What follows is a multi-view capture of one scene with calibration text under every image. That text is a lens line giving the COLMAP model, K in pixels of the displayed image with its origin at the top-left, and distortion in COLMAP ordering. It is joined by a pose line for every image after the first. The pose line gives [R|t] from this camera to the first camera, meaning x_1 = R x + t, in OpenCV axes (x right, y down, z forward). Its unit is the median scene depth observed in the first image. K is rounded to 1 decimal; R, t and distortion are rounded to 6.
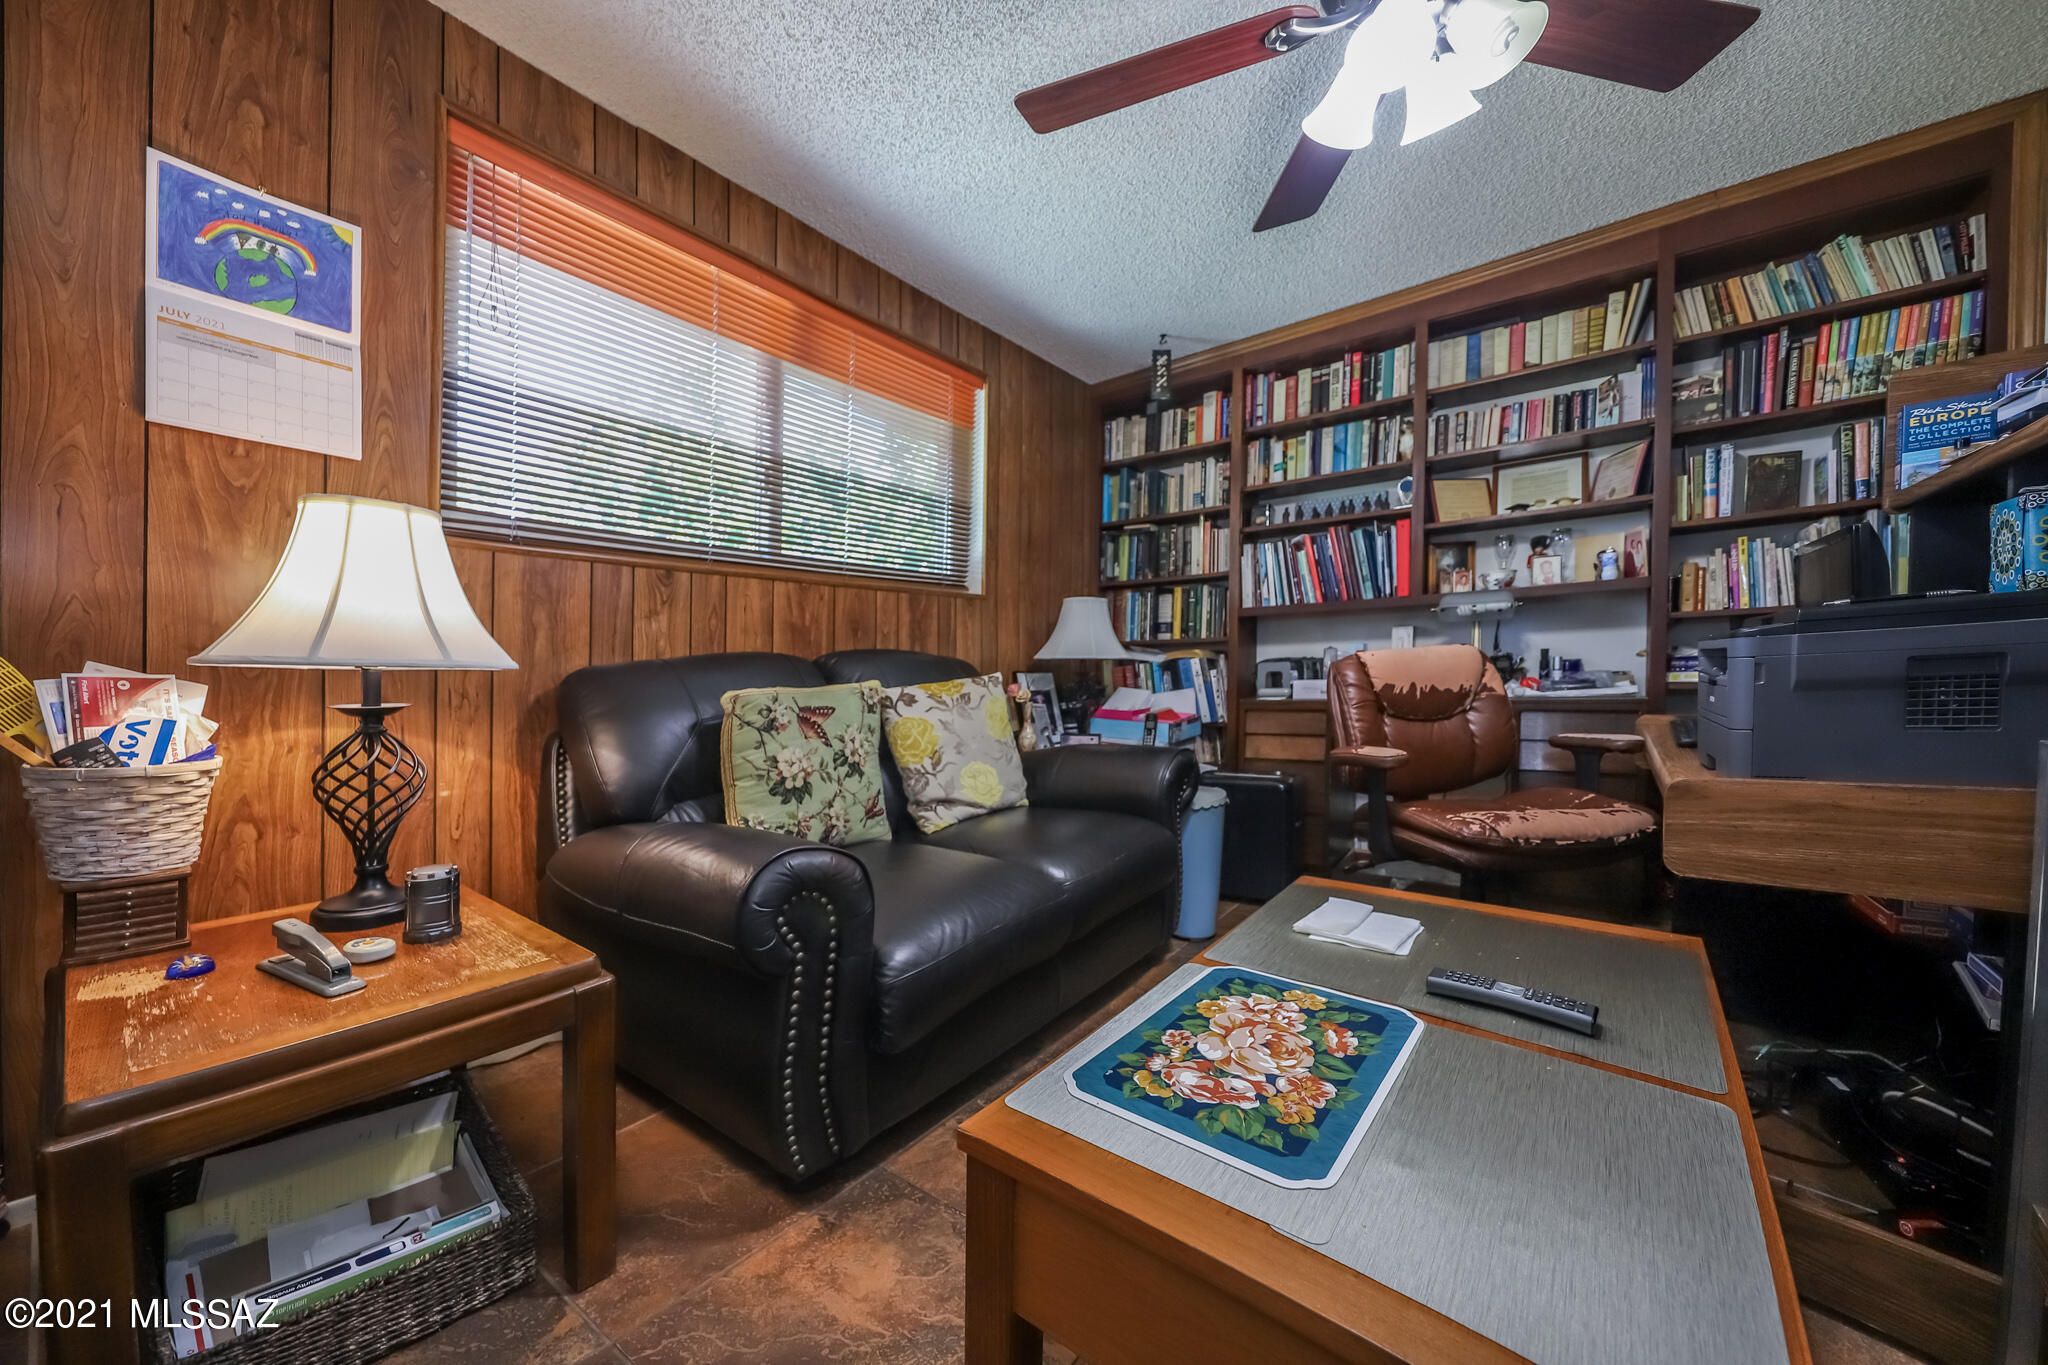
lens RADIAL K [[669.8, 0, 1025.2], [0, 669.8, 669.0], [0, 0, 1]] dist [-0.000276, -0.010336]
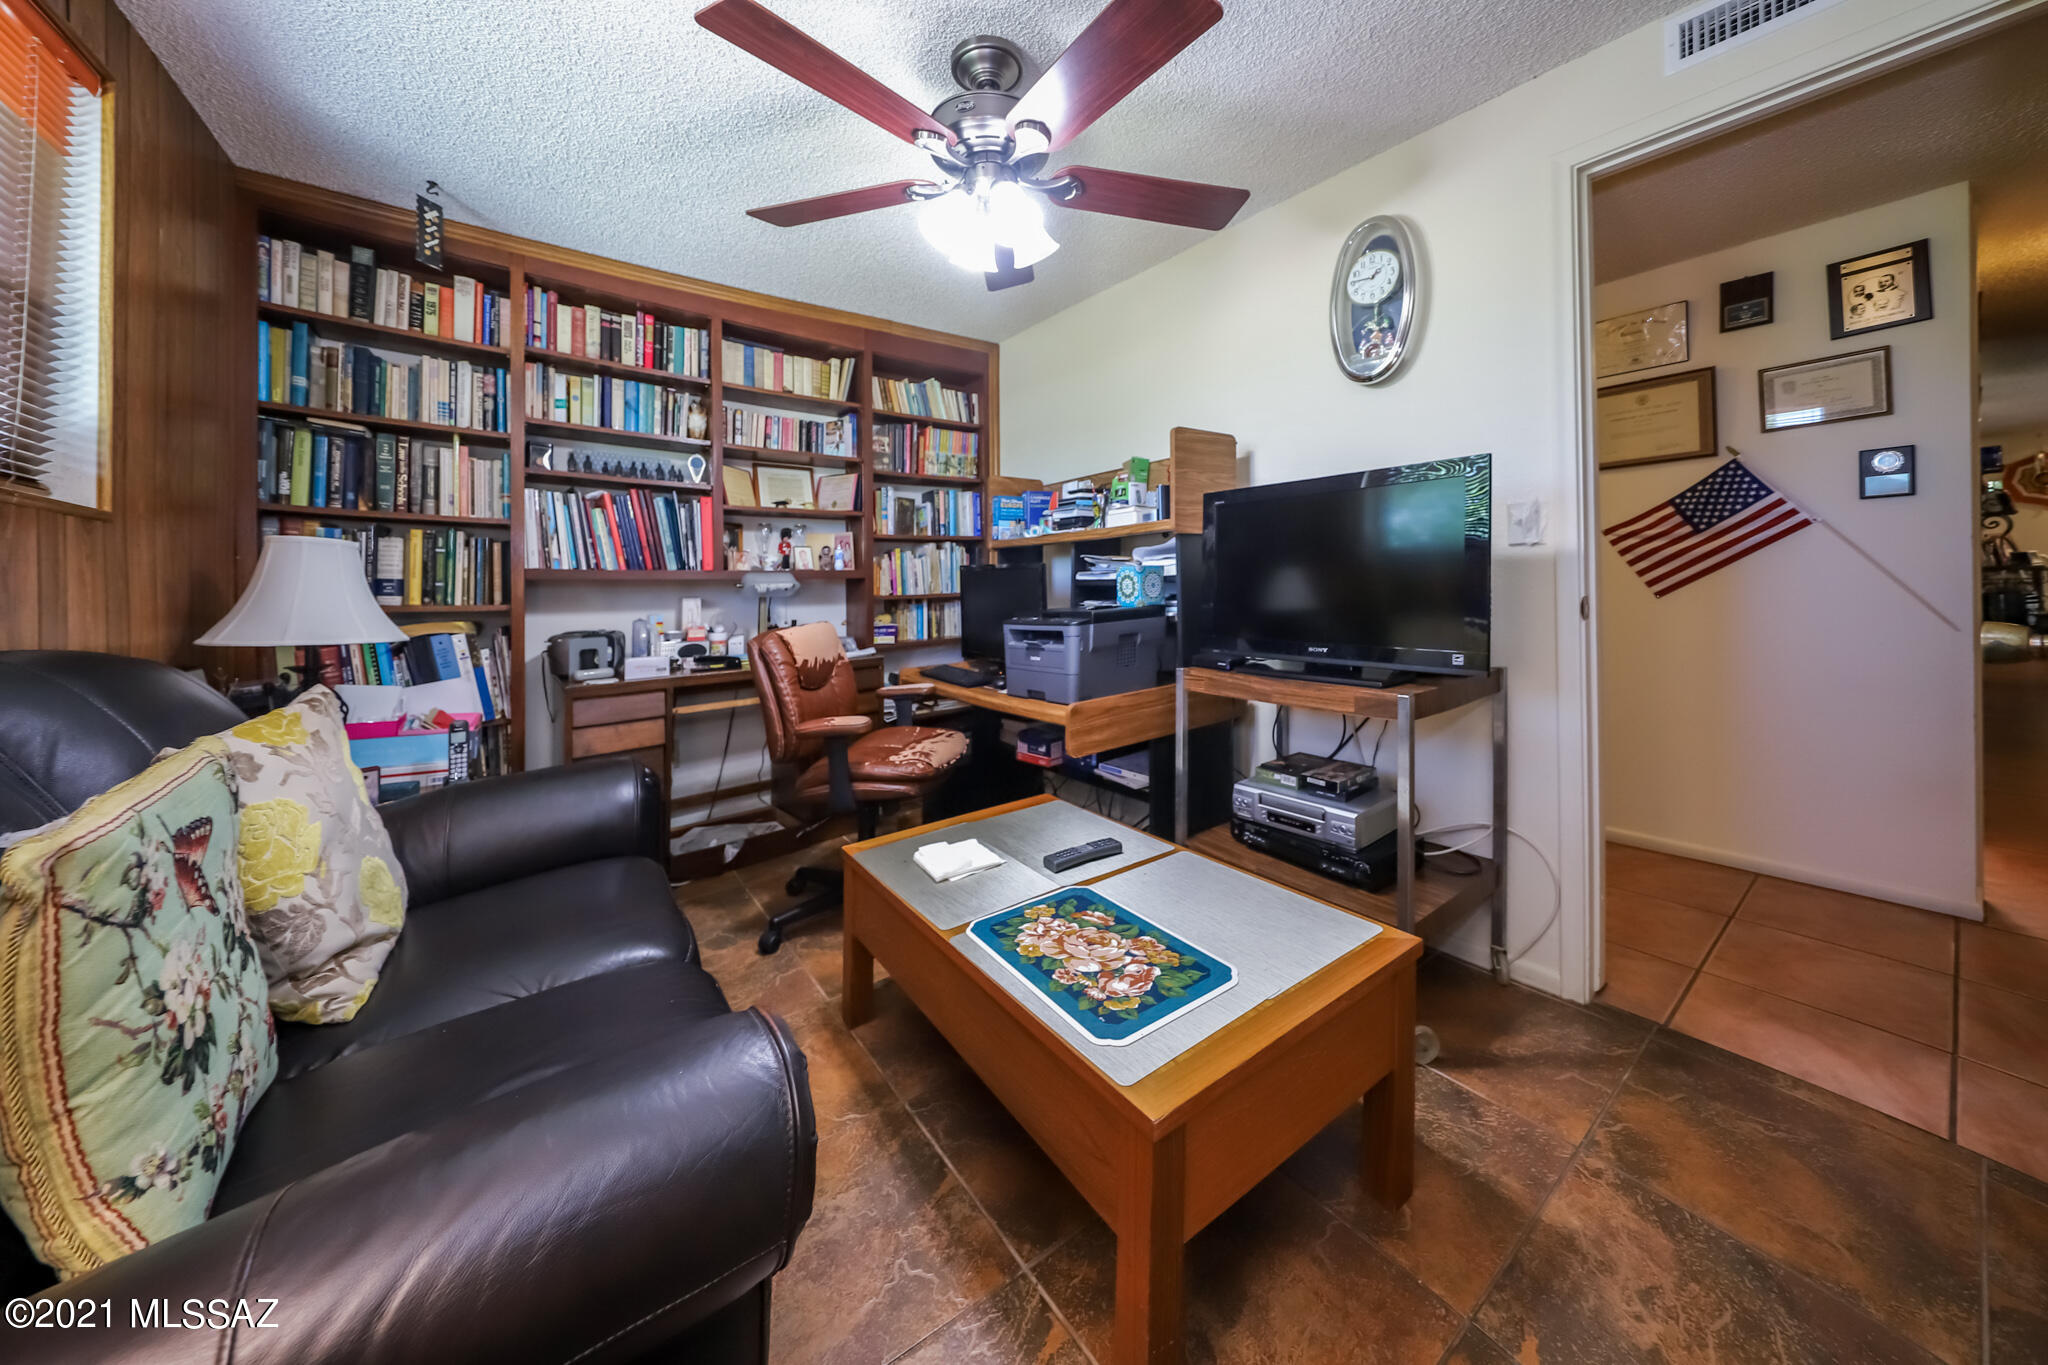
lens RADIAL K [[677.3, 0, 1024.1], [0, 677.3, 589.0], [0, 0, 1]] dist [0.000667, 0.000112]
pose [[0.269723, 0.032052, 0.962405, -0.344880], [0.010433, 0.999290, -0.036204, -0.036846], [-0.962882, 0.019806, 0.269197, 0.251366]]
